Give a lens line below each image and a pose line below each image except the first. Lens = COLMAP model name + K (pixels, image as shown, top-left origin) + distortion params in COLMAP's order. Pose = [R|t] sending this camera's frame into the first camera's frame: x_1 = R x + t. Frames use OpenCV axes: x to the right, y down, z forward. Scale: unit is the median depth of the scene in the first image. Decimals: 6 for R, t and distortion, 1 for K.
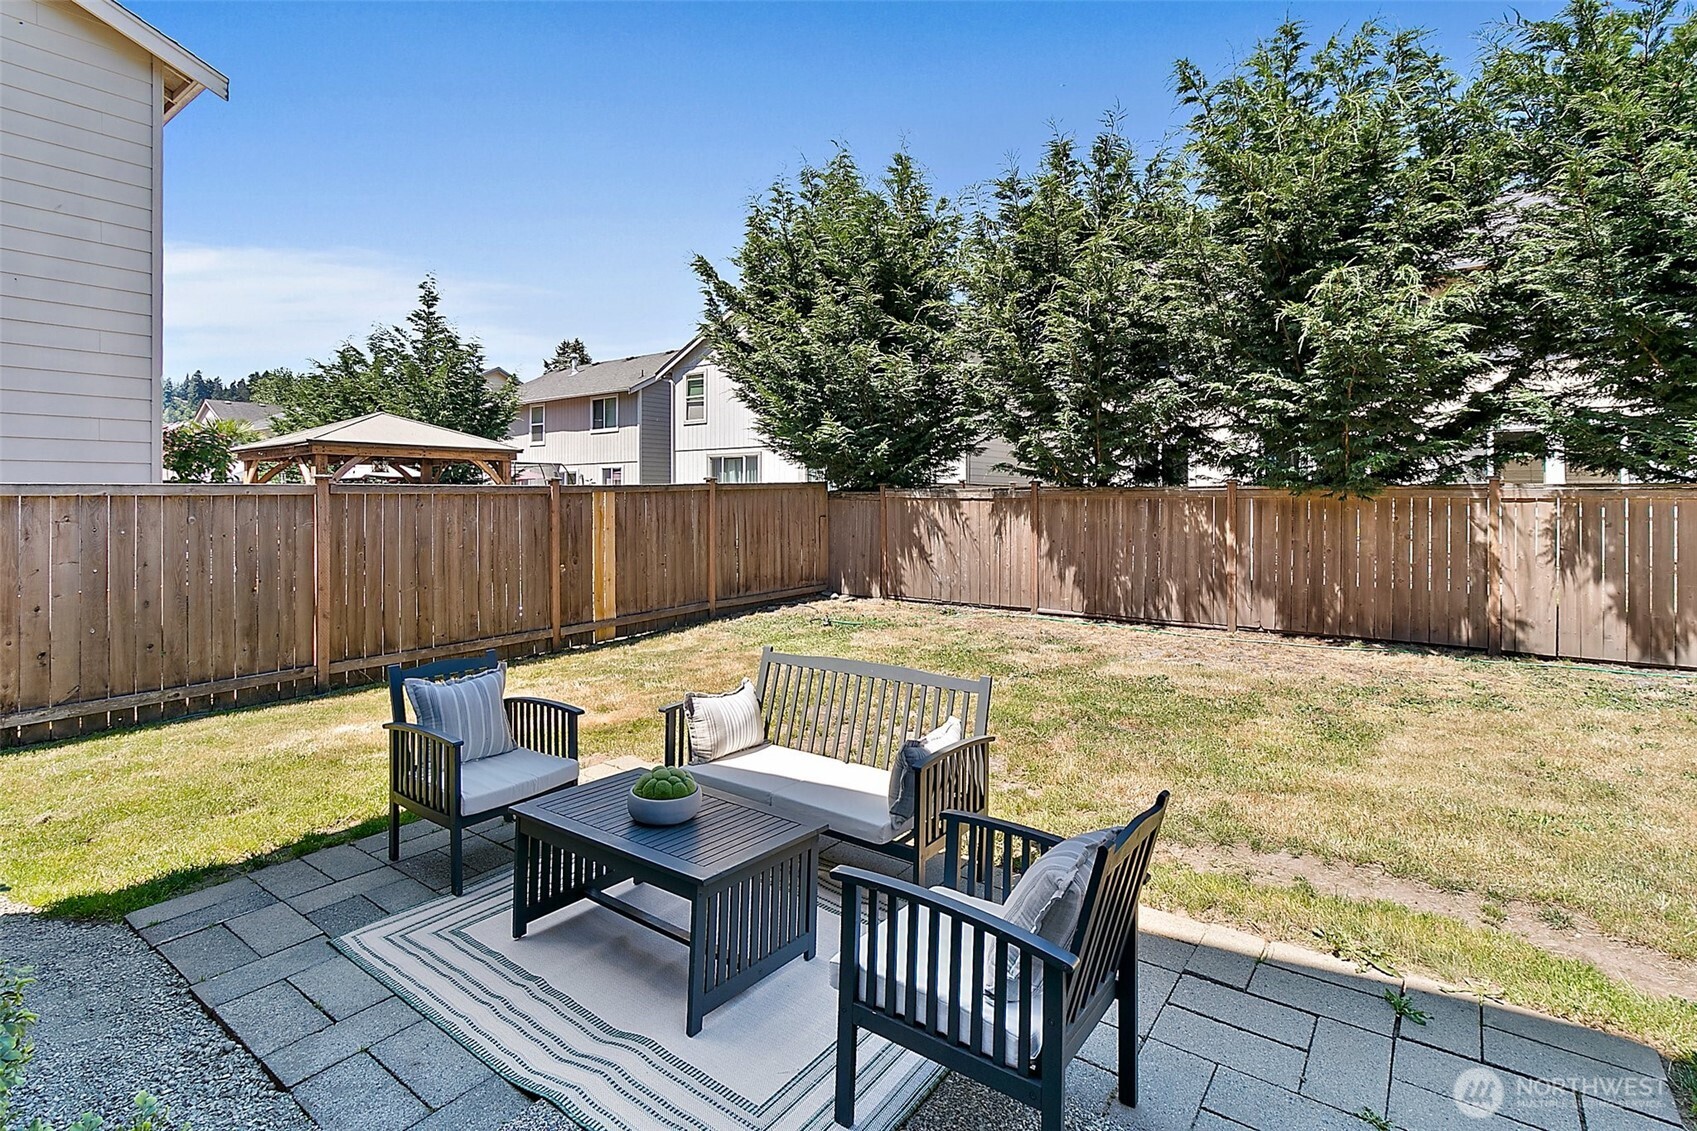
lens RADIAL K [[815.0, 0, 844.0], [0, 815.0, 545.2], [0, 0, 1]] dist [-0.004484, -0.000258]
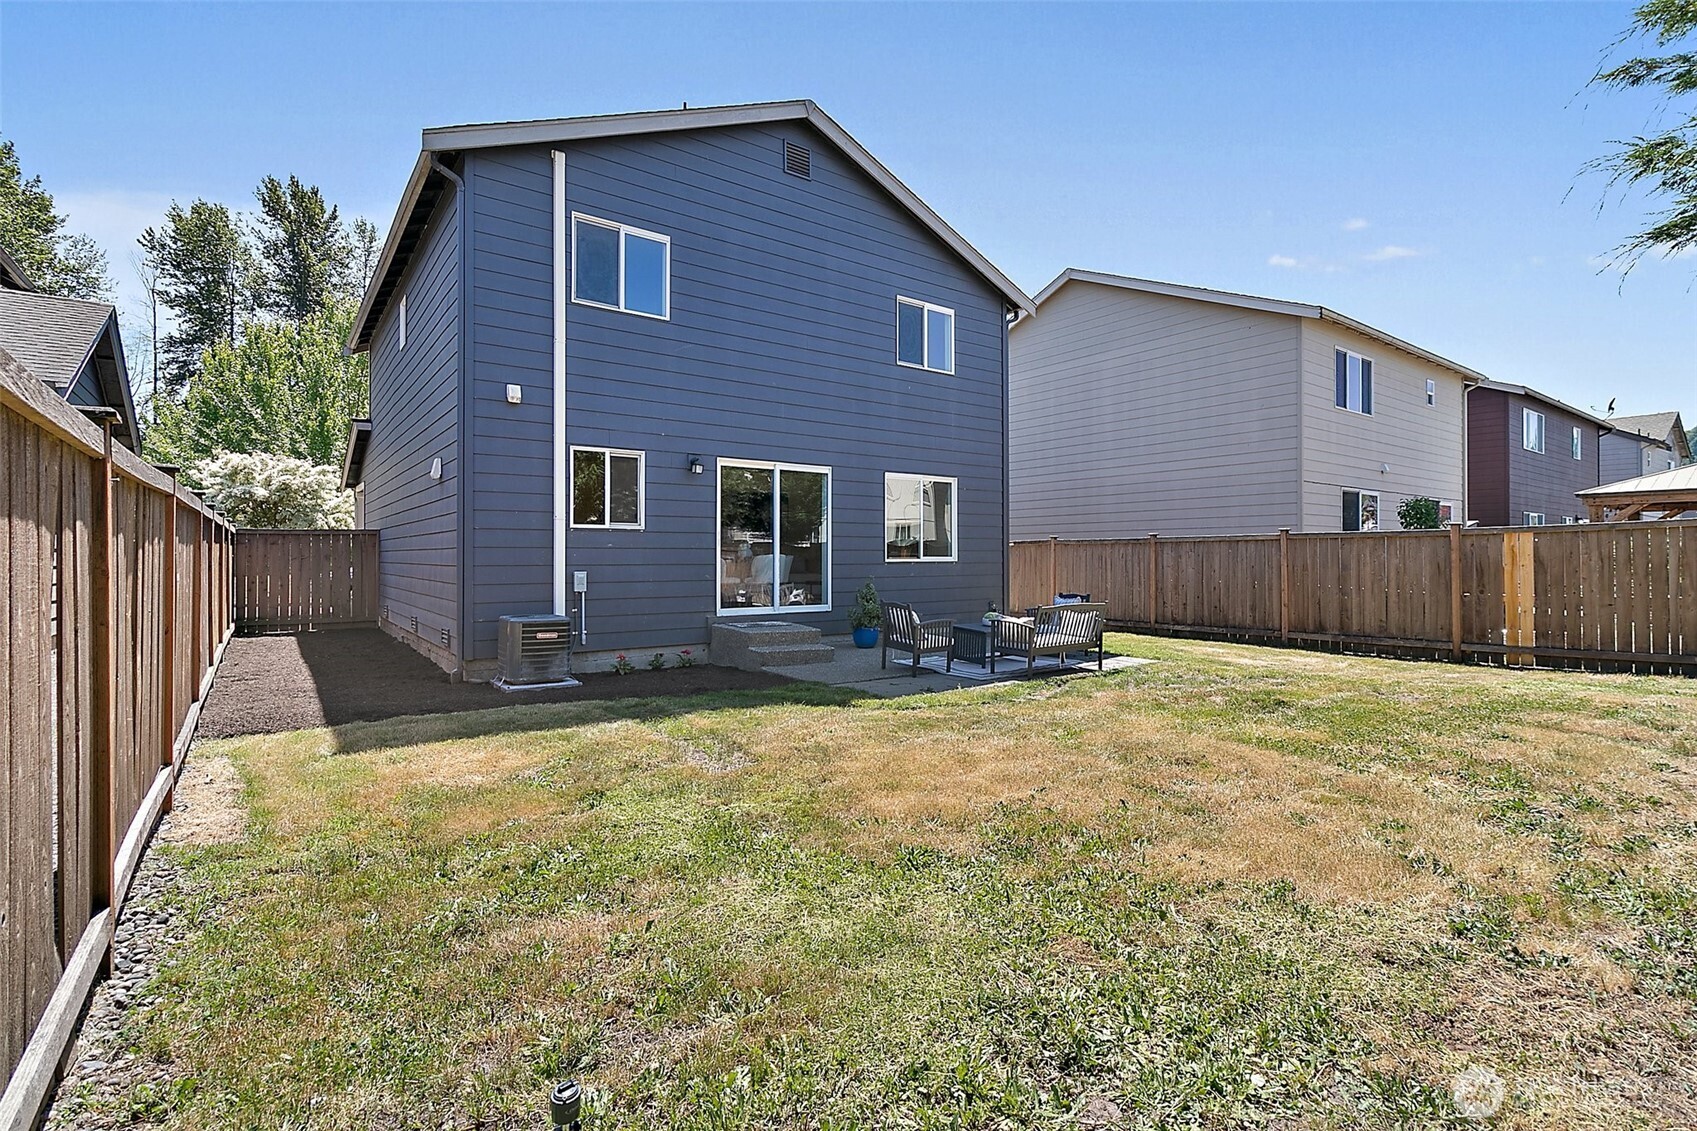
lens RADIAL K [[793.5, 0, 839.8], [0, 793.5, 537.8], [0, 0, 1]] dist [0.029889, 0.000042]
pose [[-0.301188, -0.022937, -0.953289, 1.088137], [-0.054144, 0.998509, -0.006918, 0.000443], [0.952026, 0.049531, -0.301981, 0.453372]]
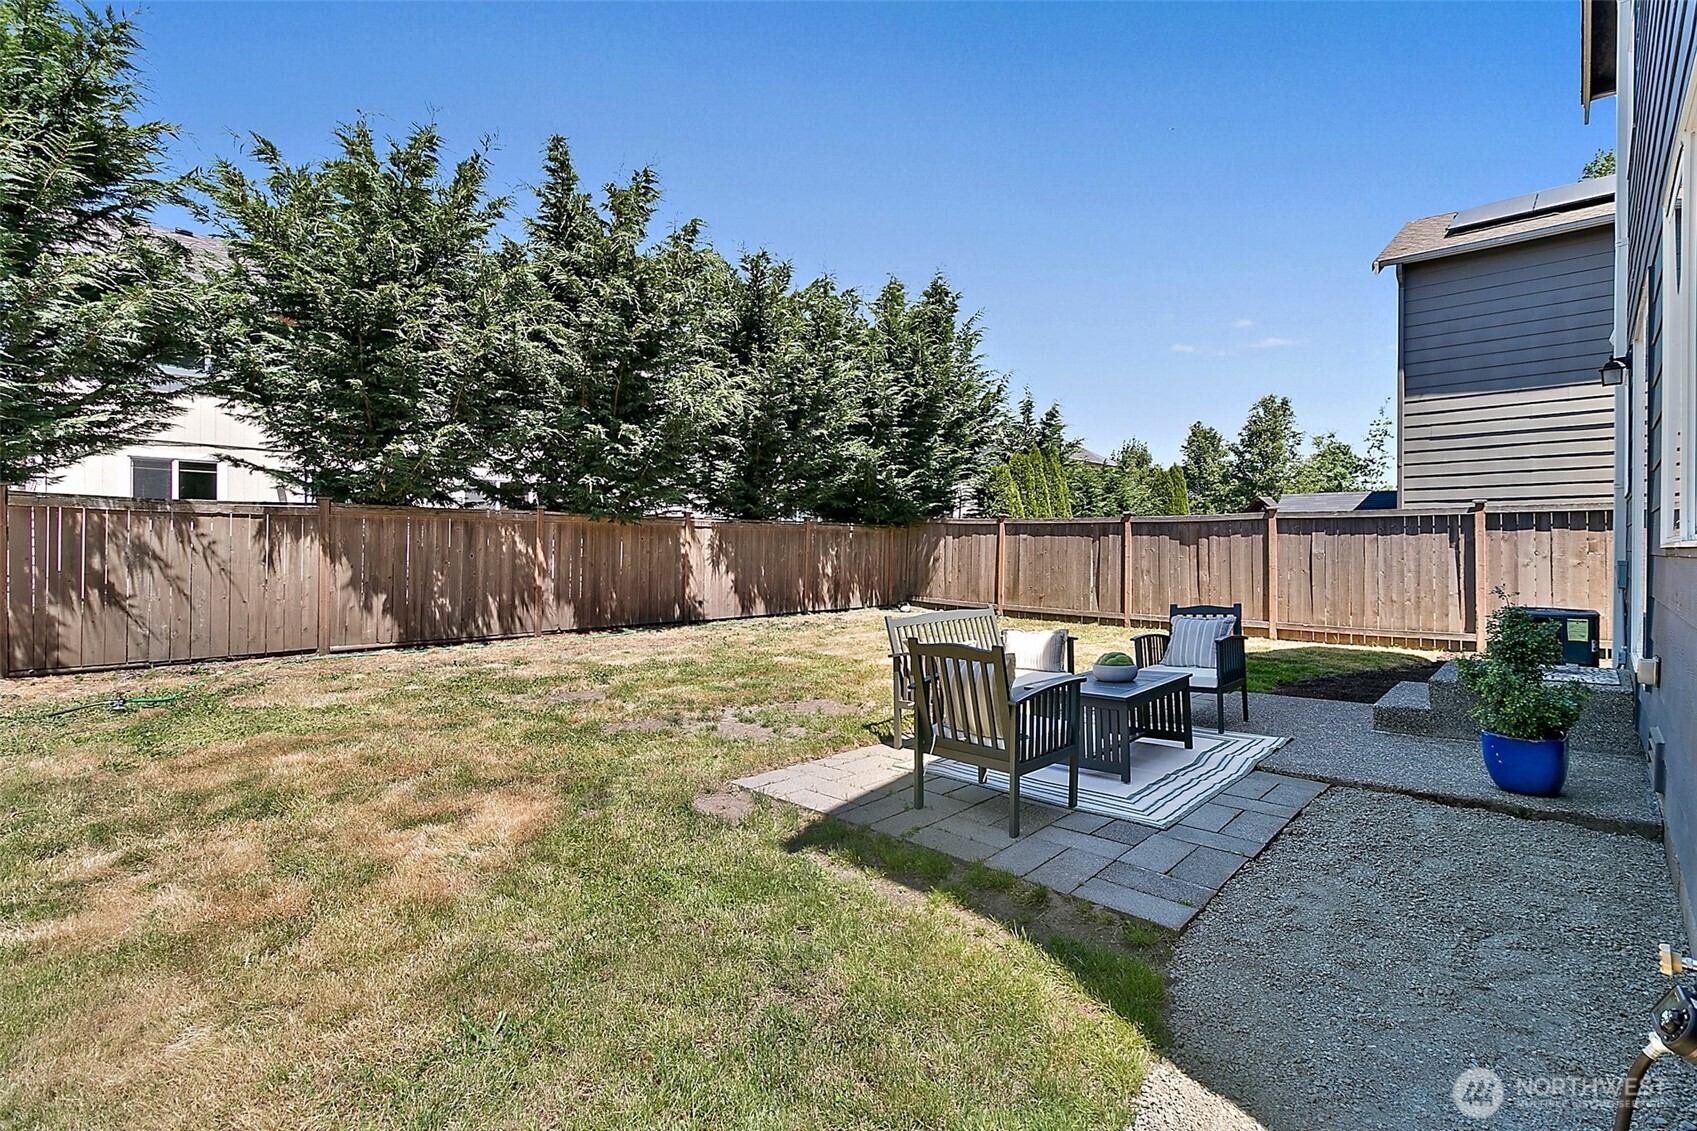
lens RADIAL K [[815.0, 0, 844.0], [0, 815.0, 545.2], [0, 0, 1]] dist [-0.004484, -0.000258]
pose [[0.104956, 0.002476, 0.994474, -0.668414], [0.053741, 0.998522, -0.008158, 0.008838], [-0.993024, 0.054301, 0.104668, 0.458357]]
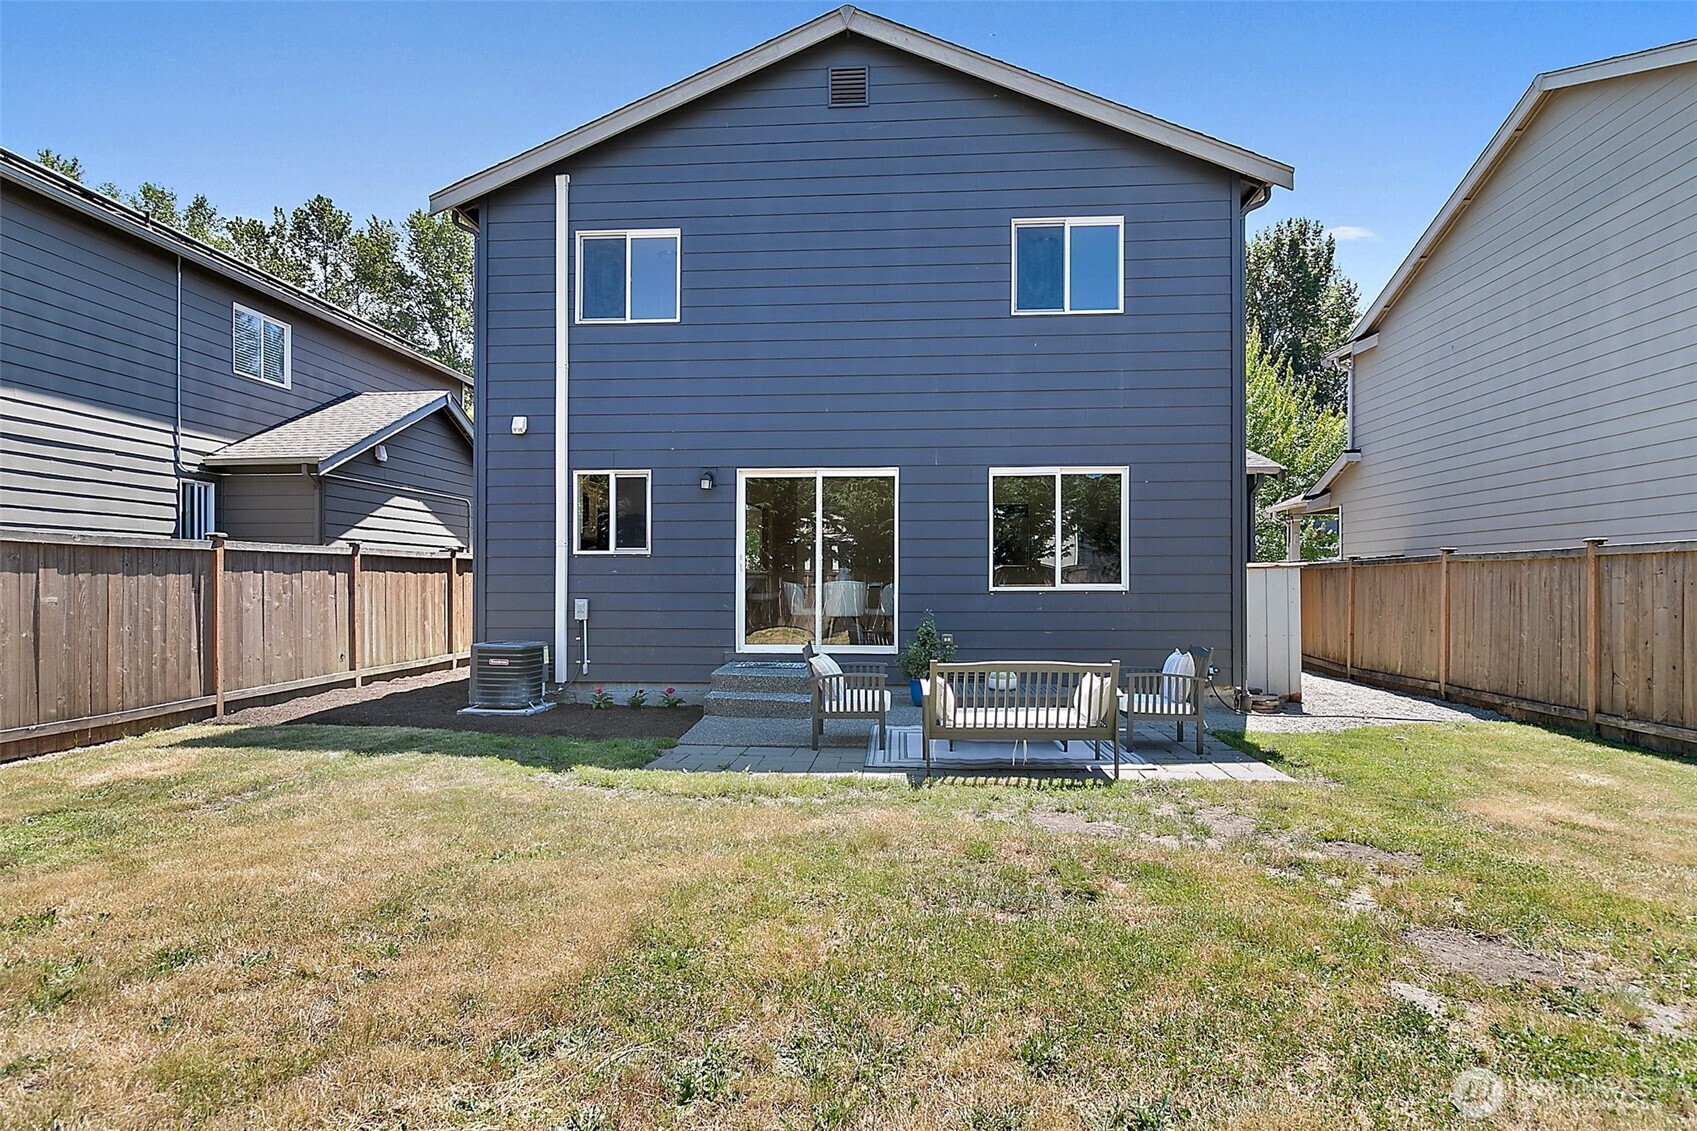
lens RADIAL K [[835.6, 0, 853.8], [0, 835.6, 572.3], [0, 0, 1]] dist [0.017642, 0.000486]
pose [[-0.843545, -0.007971, -0.537000, 0.465805], [-0.030330, 0.999001, 0.032815, -0.024330], [0.536202, 0.043968, -0.842944, 0.910148]]
